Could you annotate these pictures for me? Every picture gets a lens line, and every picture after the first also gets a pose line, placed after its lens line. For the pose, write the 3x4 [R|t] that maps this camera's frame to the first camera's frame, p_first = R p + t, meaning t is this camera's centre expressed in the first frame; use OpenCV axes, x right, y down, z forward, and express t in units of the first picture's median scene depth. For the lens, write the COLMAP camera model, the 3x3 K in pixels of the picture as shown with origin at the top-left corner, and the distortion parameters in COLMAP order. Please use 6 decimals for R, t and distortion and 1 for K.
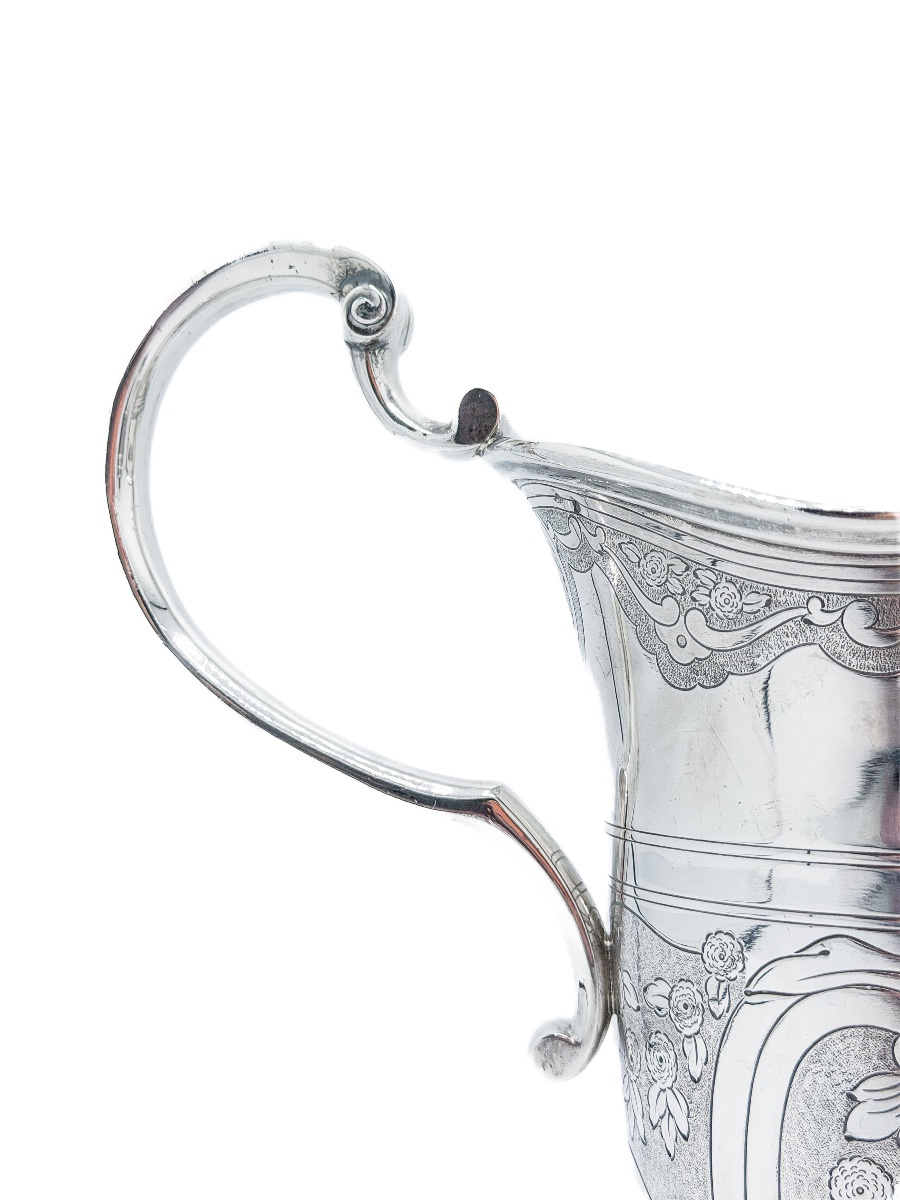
lens RADIAL K [[1759.0, 0, 450.0], [0, 1759.0, 600.0], [0, 0, 1]] dist [0.173035, -0.491827]
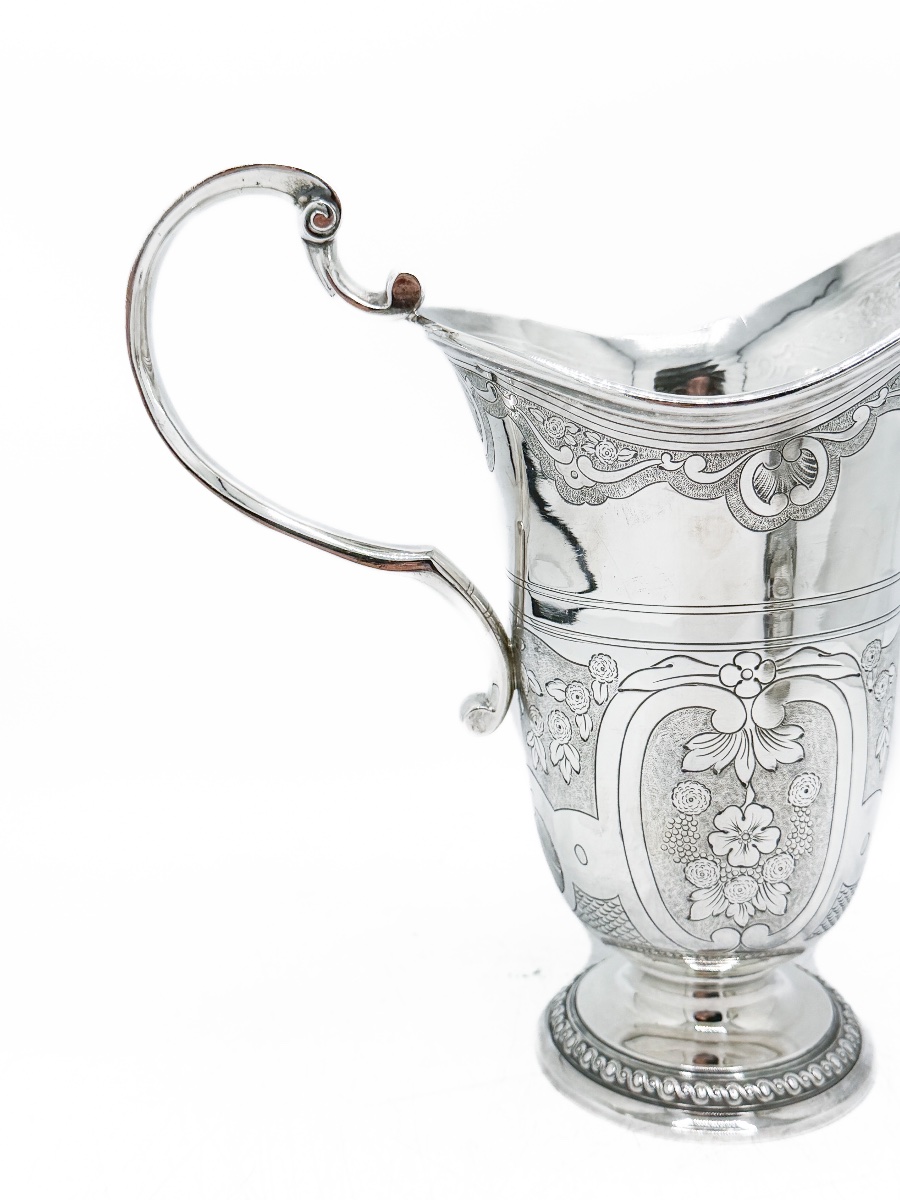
lens RADIAL K [[1609.0, 0, 450.0], [0, 1609.0, 600.0], [0, 0, 1]] dist [0.183719, -0.511427]
pose [[0.981897, -0.095120, 0.163798, -0.203916], [0.043724, 0.955230, 0.292615, -0.275986], [-0.184299, -0.280156, 0.942097, -0.299260]]
